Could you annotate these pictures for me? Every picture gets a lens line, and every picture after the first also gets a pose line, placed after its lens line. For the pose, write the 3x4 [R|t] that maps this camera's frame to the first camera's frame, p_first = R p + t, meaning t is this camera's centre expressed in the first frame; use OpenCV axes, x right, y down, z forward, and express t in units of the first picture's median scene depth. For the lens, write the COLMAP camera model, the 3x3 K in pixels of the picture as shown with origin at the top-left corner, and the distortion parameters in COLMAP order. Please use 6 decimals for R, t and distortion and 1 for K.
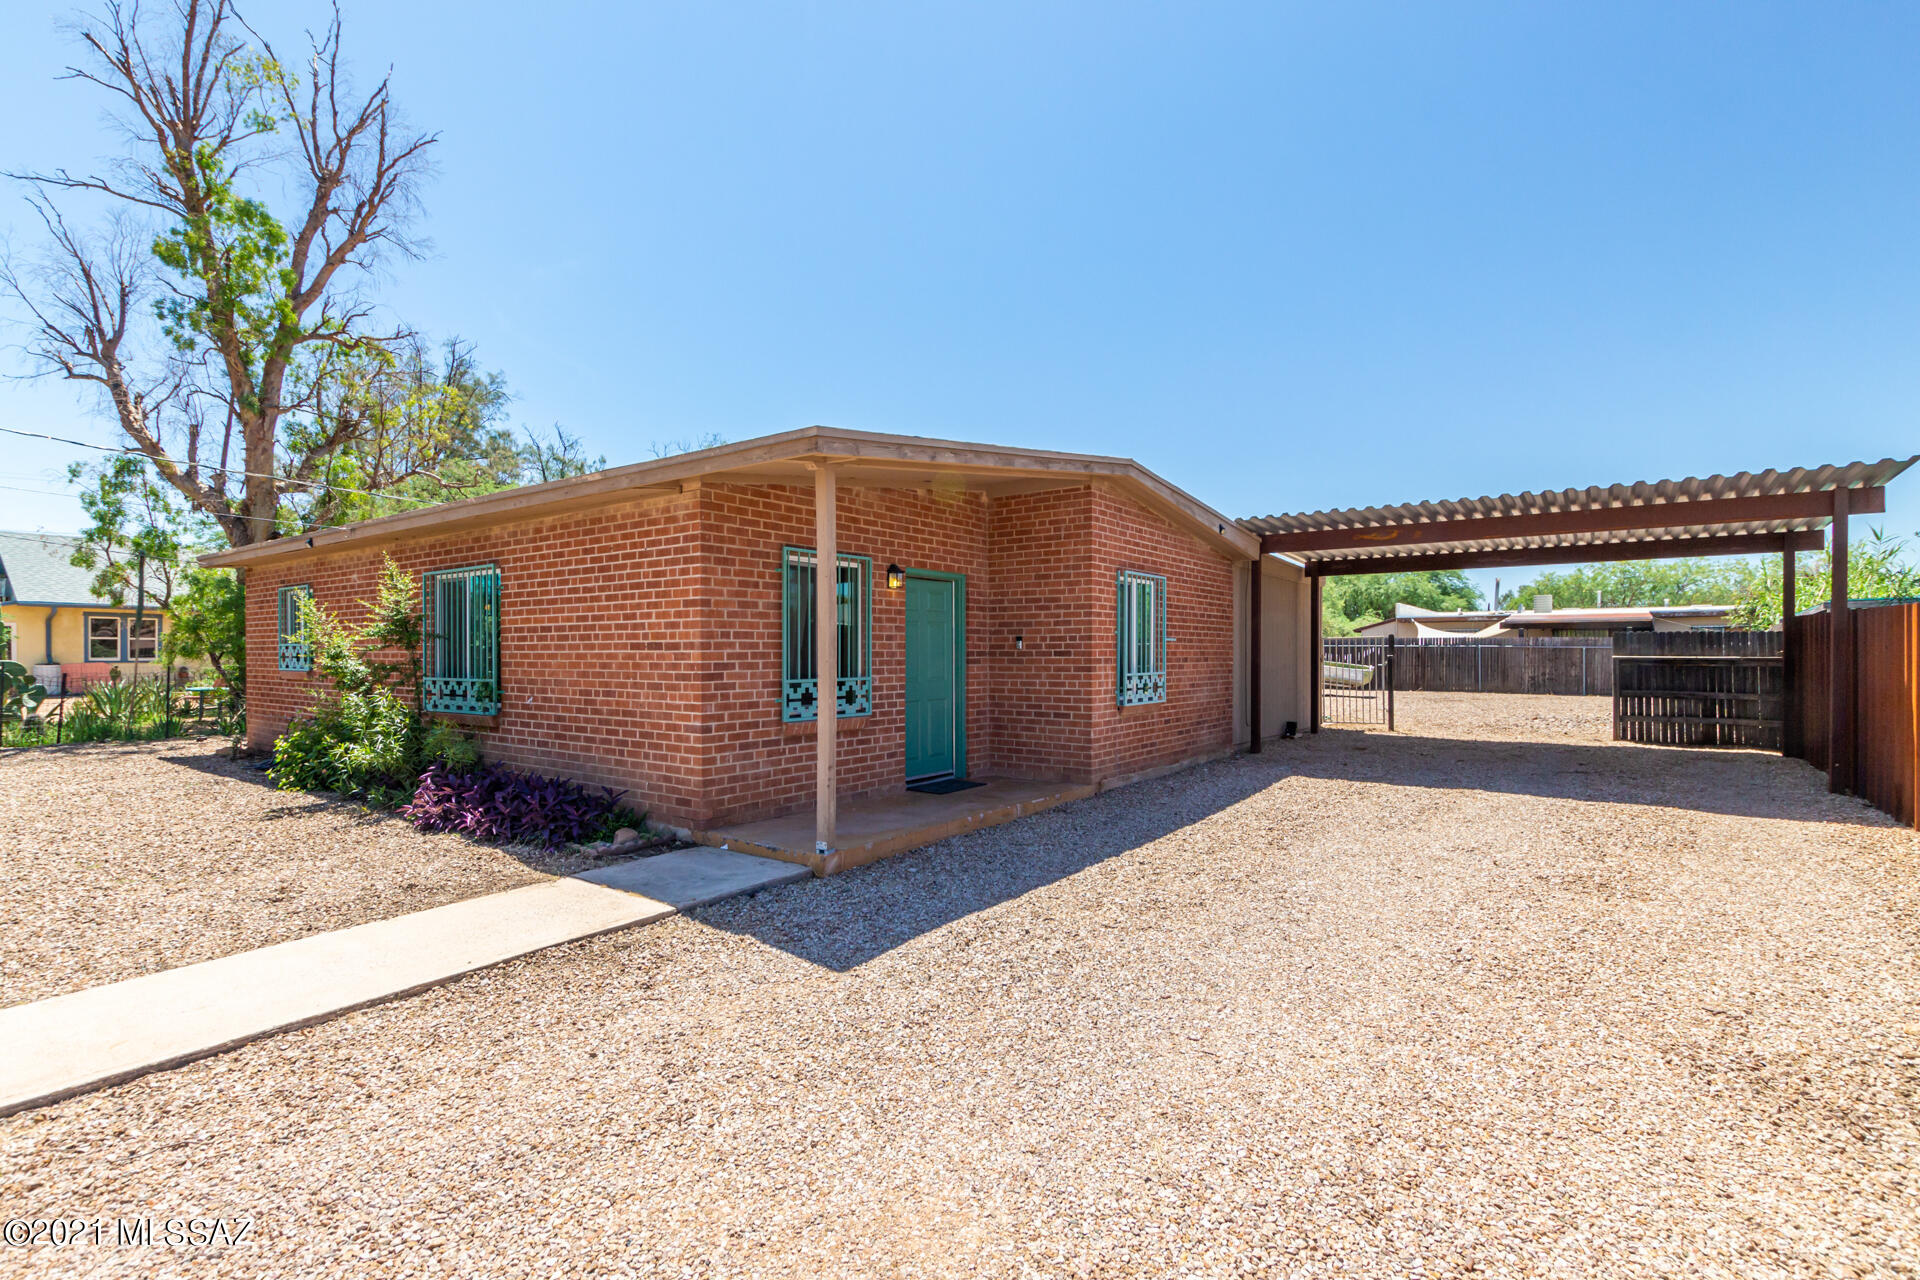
lens RADIAL K [[877.9, 0, 957.5], [0, 877.9, 647.7], [0, 0, 1]] dist [0.000598, -0.000223]
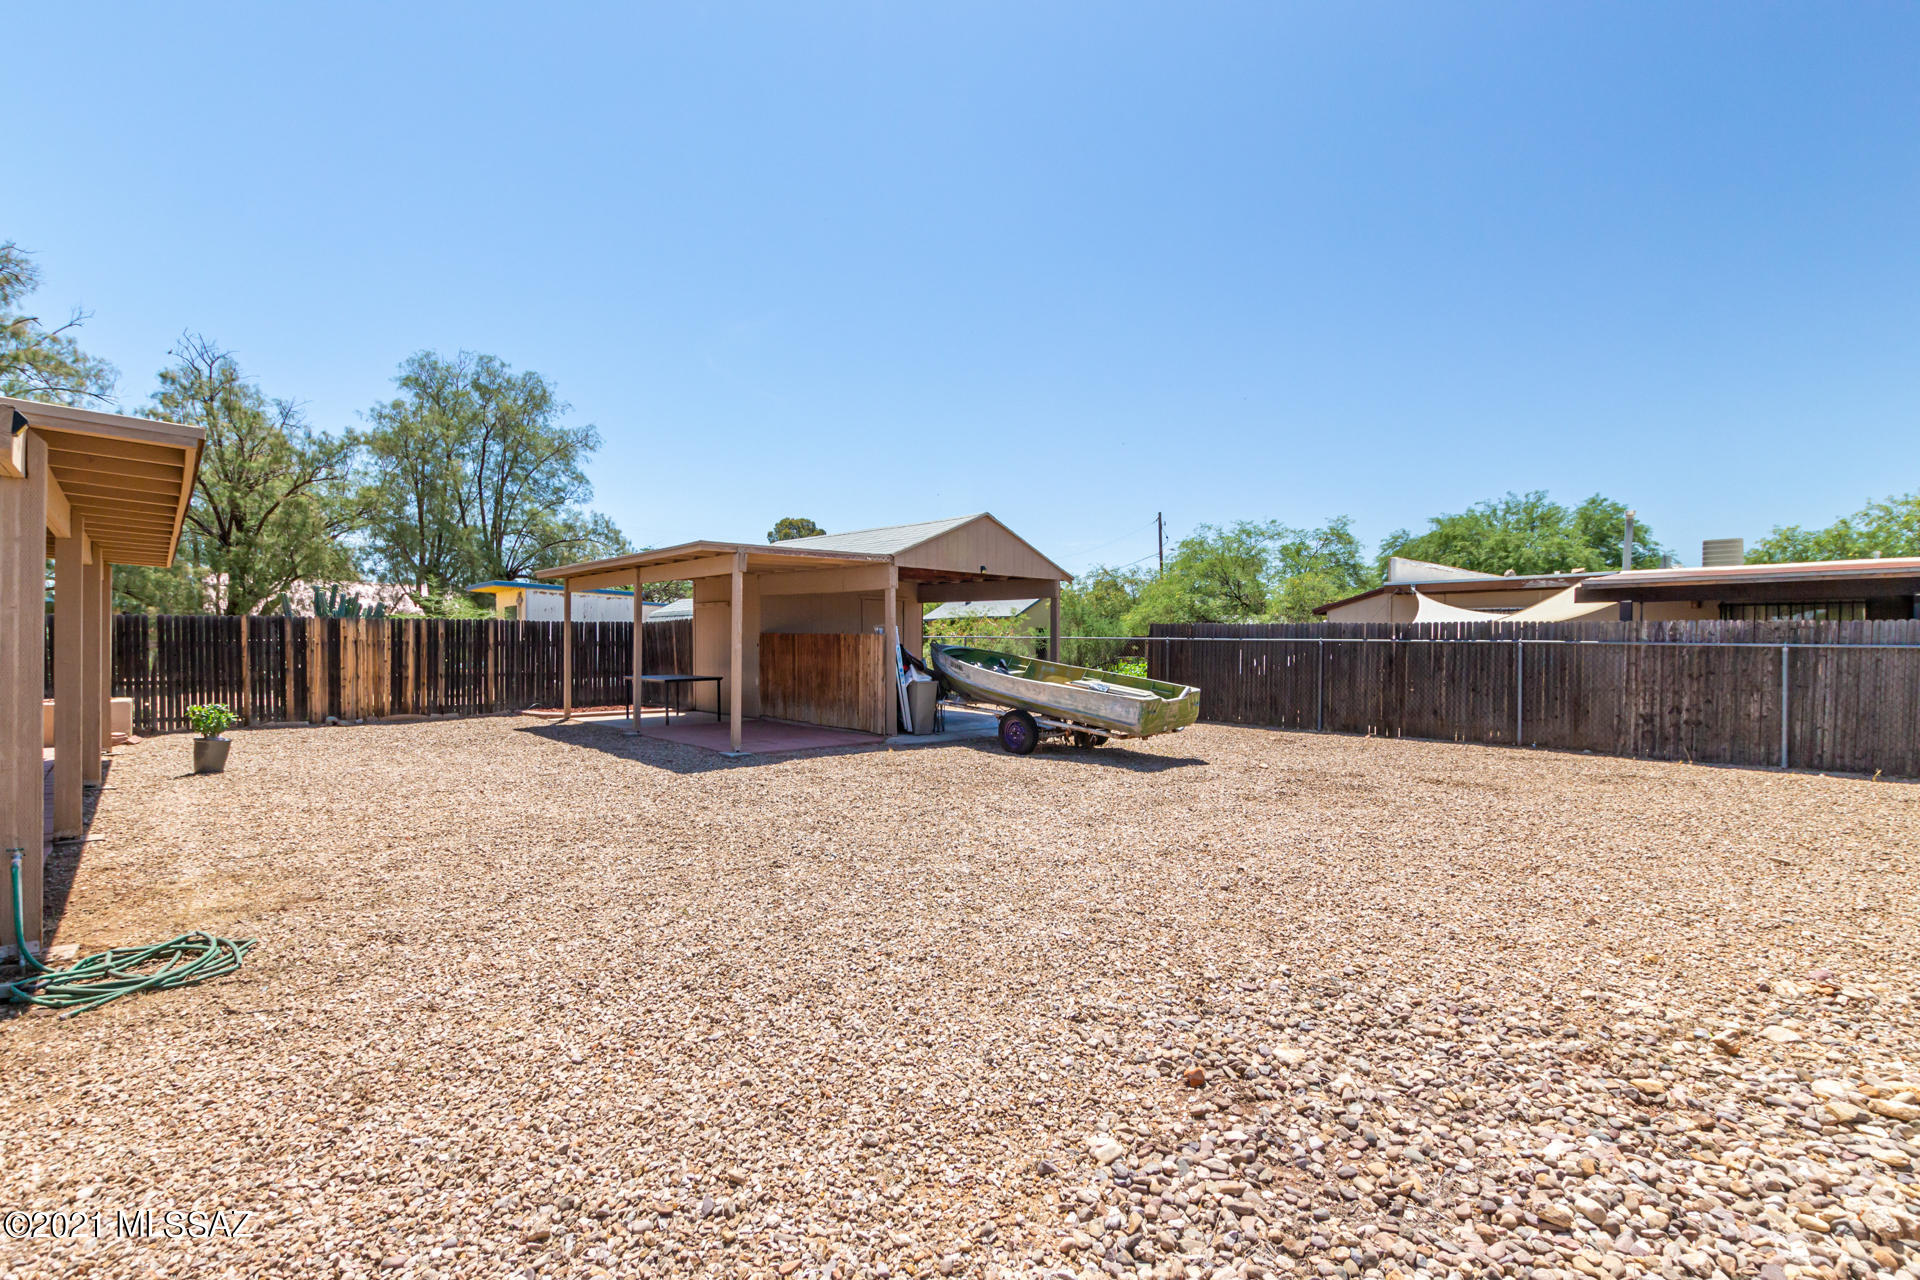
lens RADIAL K [[877.9, 0, 975.7], [0, 877.9, 649.1], [0, 0, 1]] dist [0.000598, -0.000223]
pose [[0.977419, 0.009247, -0.211108, 0.426481], [-0.008455, 0.999953, 0.004653, 0.002427], [0.211141, -0.002763, 0.977452, 0.522349]]
